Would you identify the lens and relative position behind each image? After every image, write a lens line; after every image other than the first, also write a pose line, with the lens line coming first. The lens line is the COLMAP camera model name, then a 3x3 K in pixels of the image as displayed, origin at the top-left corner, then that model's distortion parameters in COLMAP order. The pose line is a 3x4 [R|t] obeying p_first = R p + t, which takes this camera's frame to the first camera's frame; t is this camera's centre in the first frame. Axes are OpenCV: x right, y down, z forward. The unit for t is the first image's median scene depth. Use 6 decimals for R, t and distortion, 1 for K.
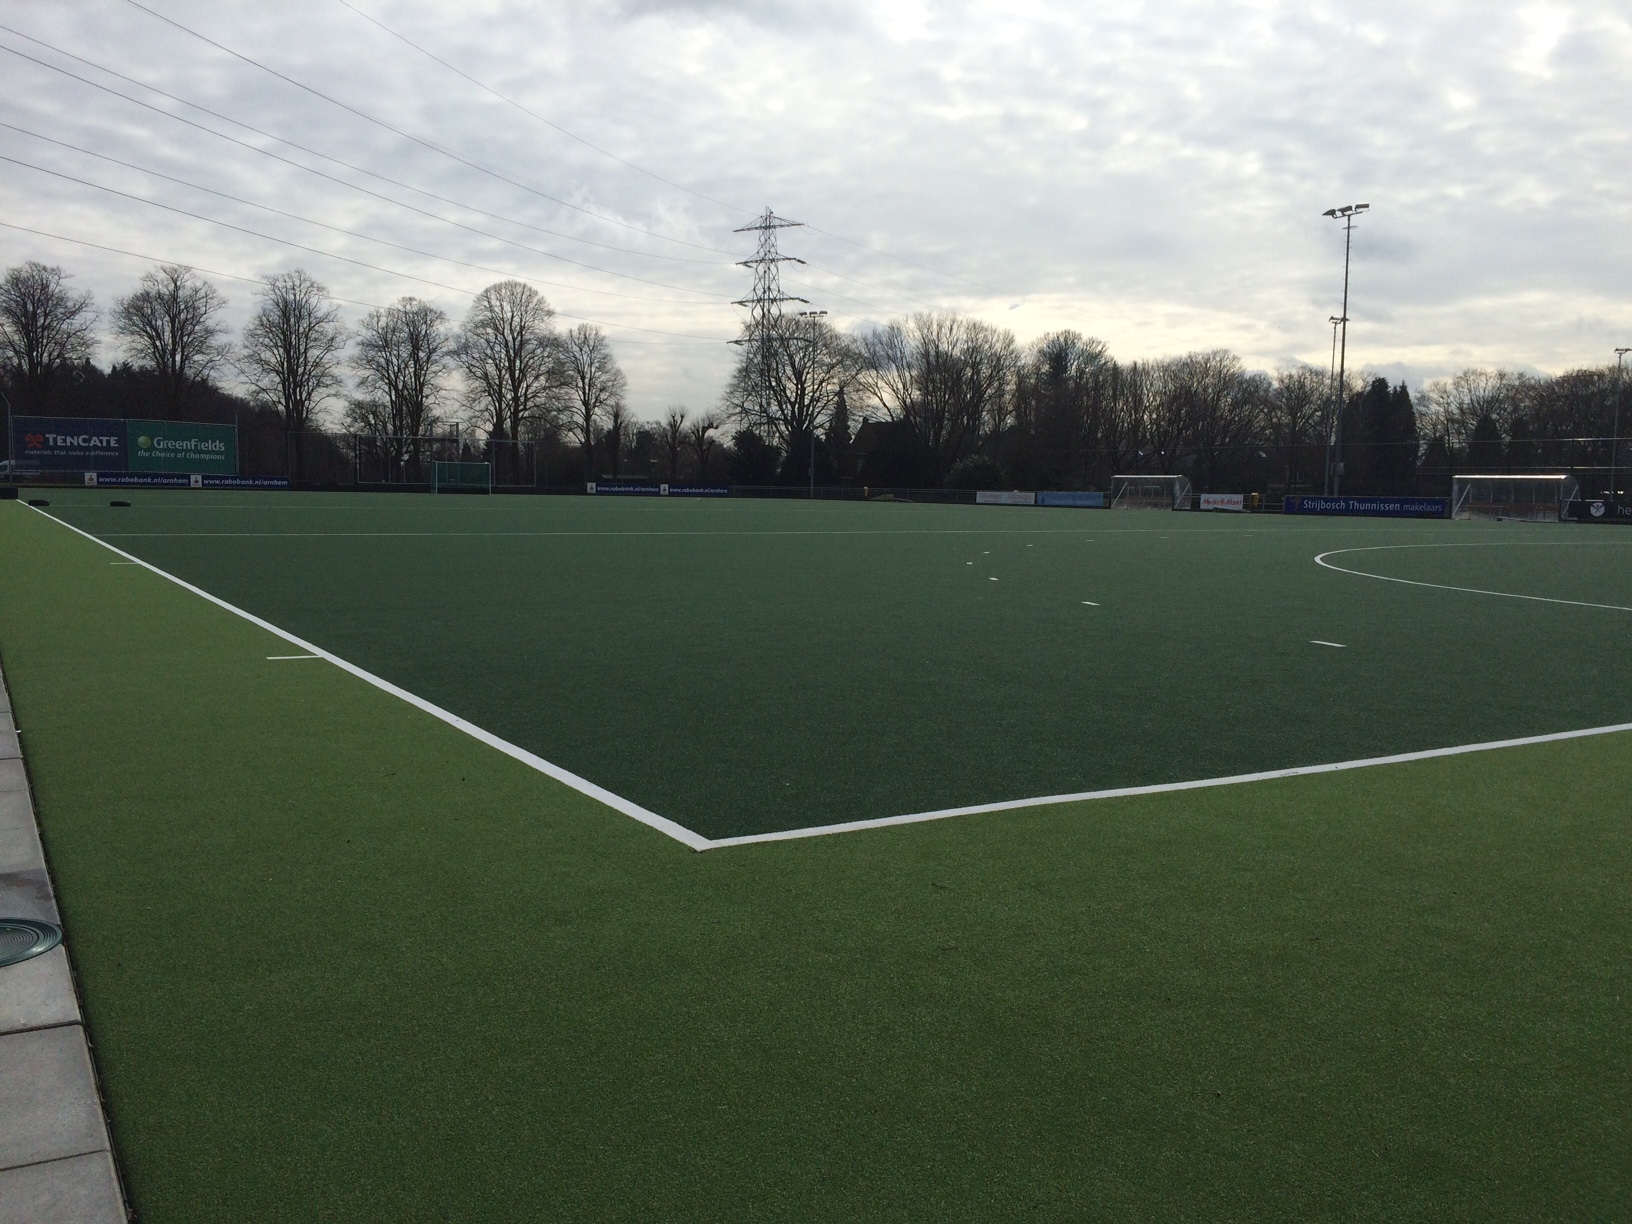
lens RADIAL K [[1407.5, 0, 818.9], [0, 1407.5, 616.3], [0, 0, 1]] dist [0.003923, -0.002390]
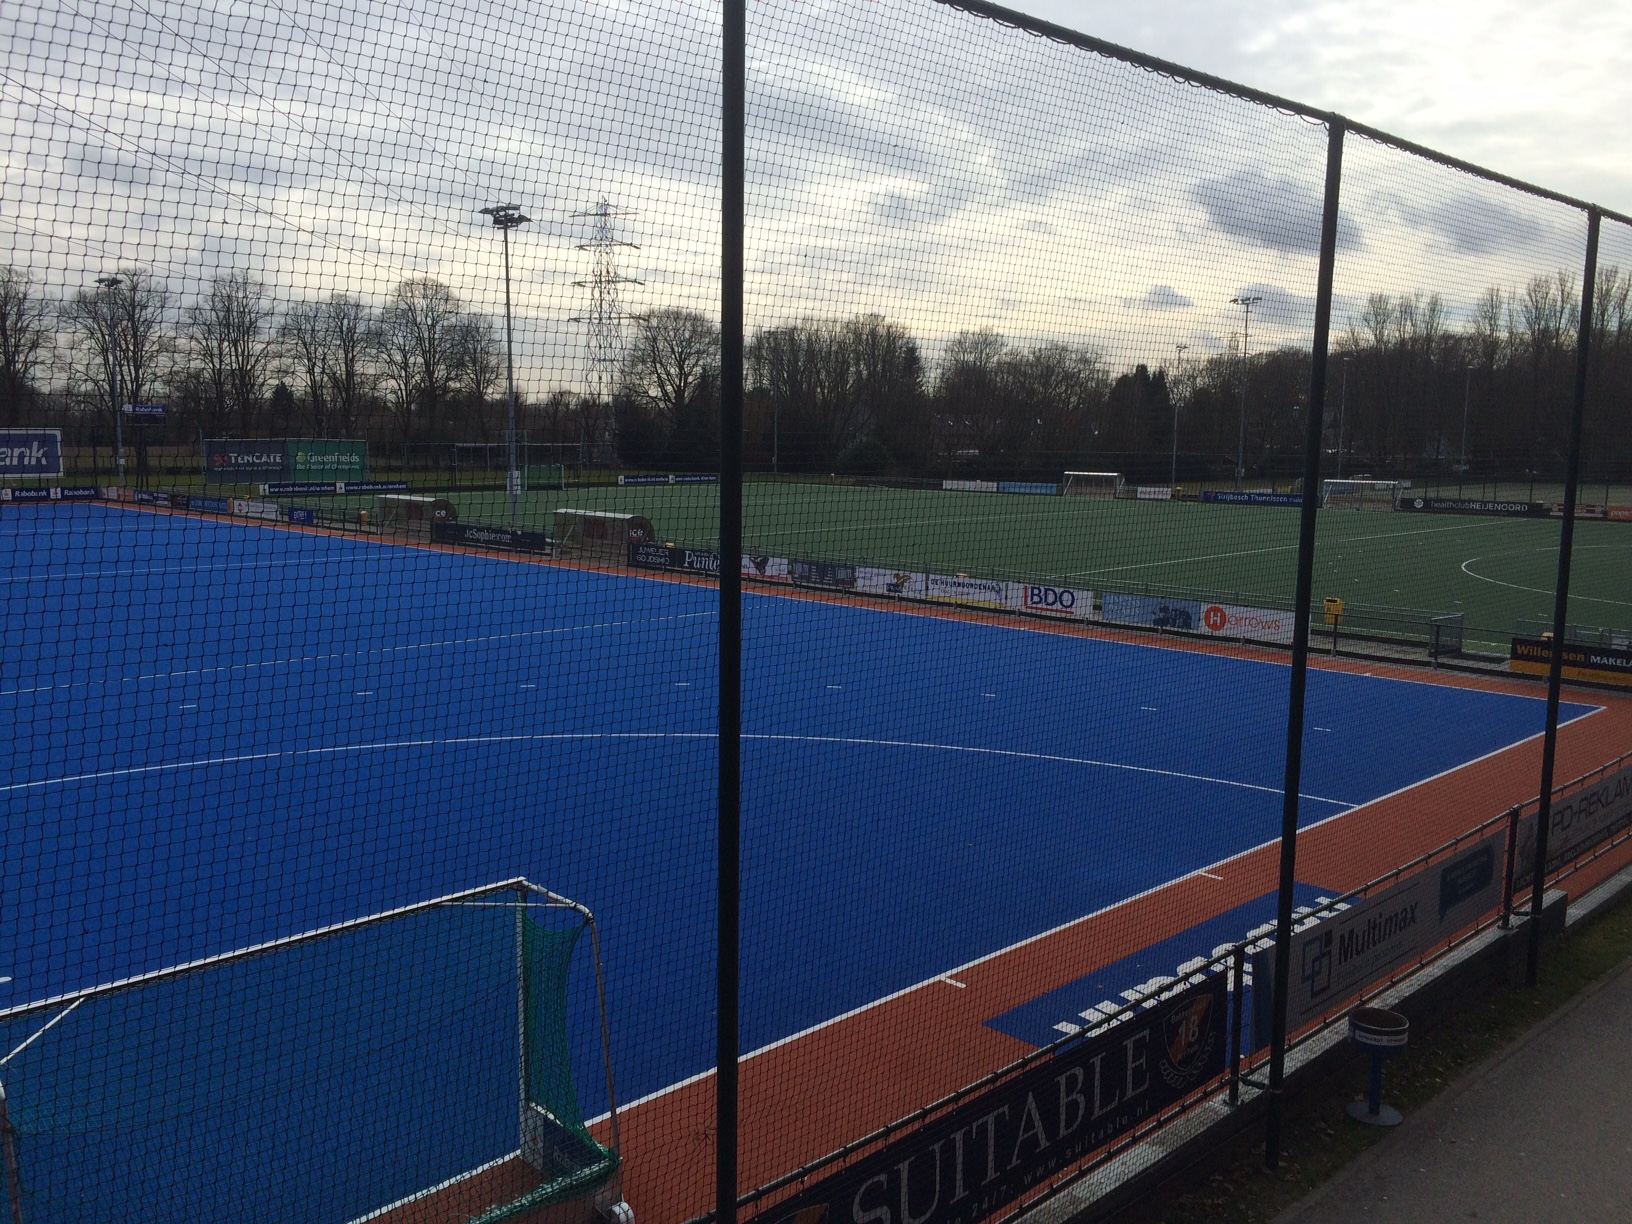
lens RADIAL K [[1407.5, 0, 812.6], [0, 1407.5, 609.1], [0, 0, 1]] dist [0.003923, -0.002390]
pose [[0.967991, -0.044372, 0.247033, -0.351948], [0.032366, 0.998099, 0.052451, -0.042498], [-0.248891, -0.042776, 0.967586, -0.266033]]
